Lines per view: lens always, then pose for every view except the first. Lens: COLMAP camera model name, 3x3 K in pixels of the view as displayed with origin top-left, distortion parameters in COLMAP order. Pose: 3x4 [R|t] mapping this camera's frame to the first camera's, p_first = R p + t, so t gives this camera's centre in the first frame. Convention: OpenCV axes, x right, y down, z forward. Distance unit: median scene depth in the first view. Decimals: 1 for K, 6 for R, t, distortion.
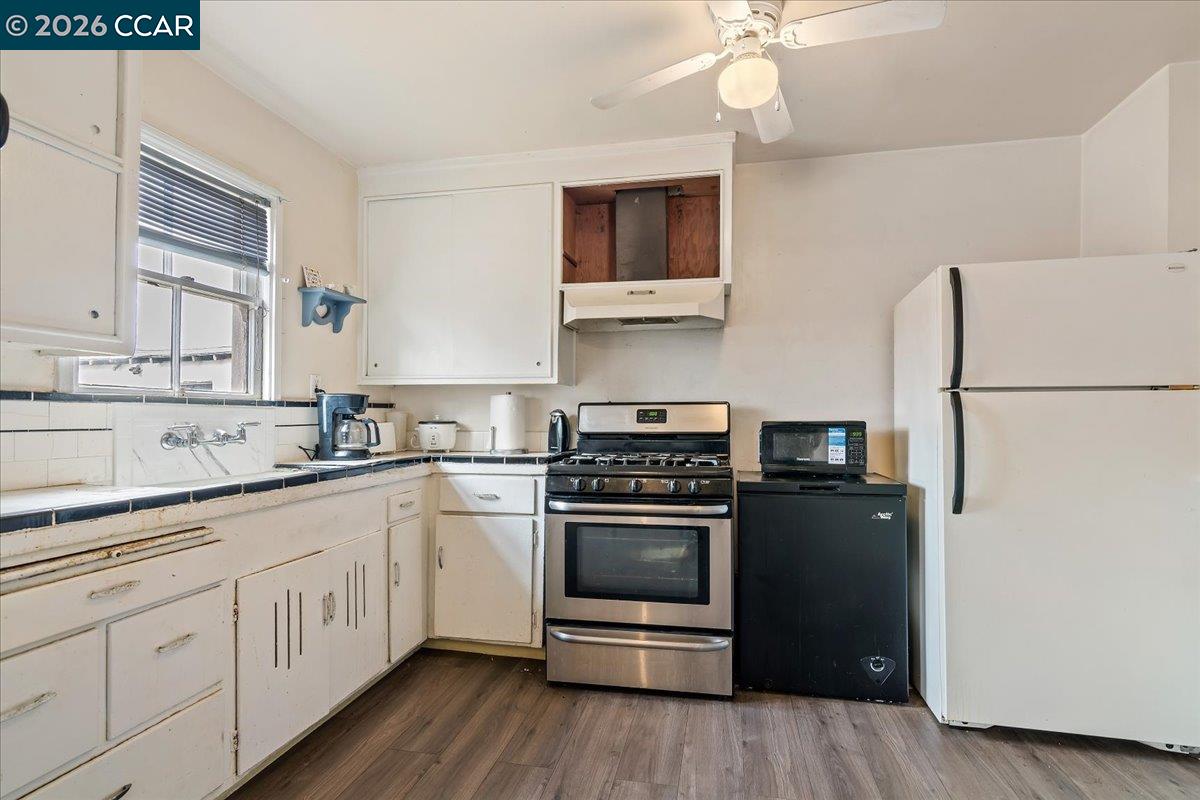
lens RADIAL K [[592.5, 0, 605.1], [0, 592.5, 419.1], [0, 0, 1]] dist [0.004454, 0.000343]
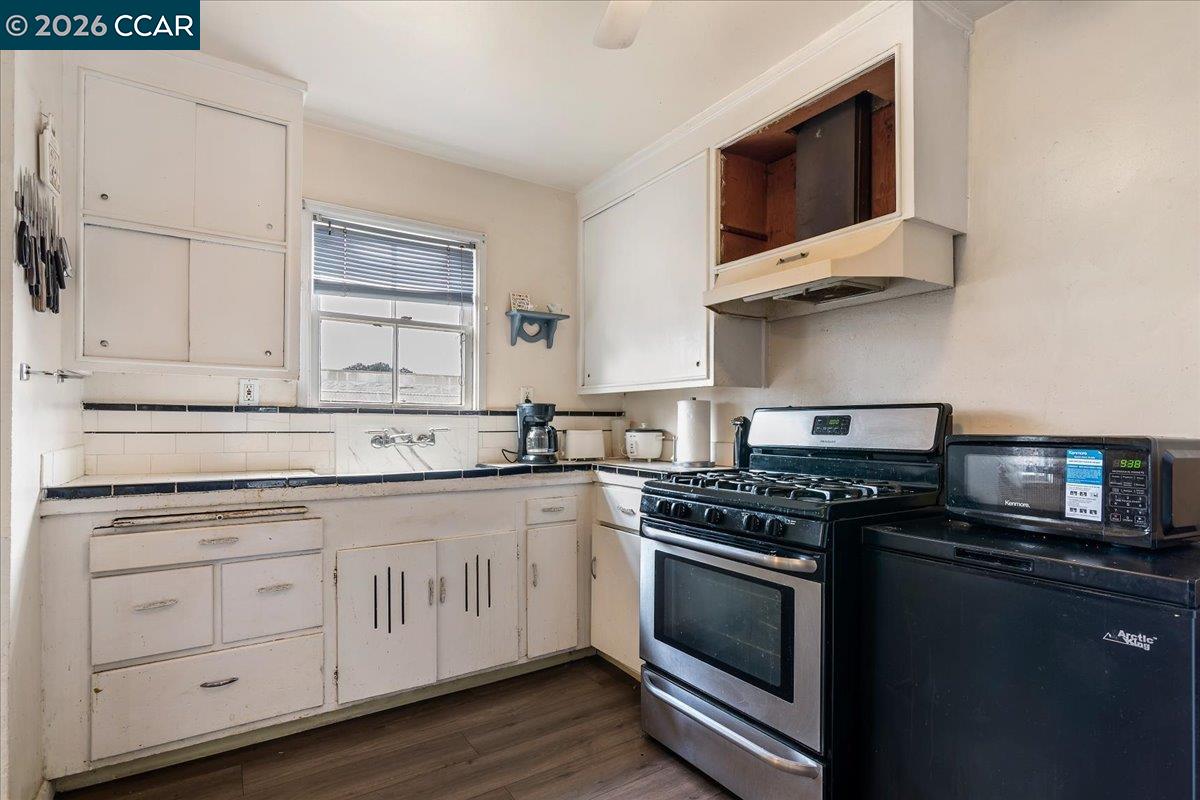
lens RADIAL K [[592.5, 0, 604.2], [0, 592.5, 428.4], [0, 0, 1]] dist [0.004454, 0.000343]
pose [[0.705080, 0.008625, -0.709075, 0.465127], [-0.008234, 0.999958, 0.003976, -0.001938], [0.709080, 0.003035, 0.705121, 0.340913]]
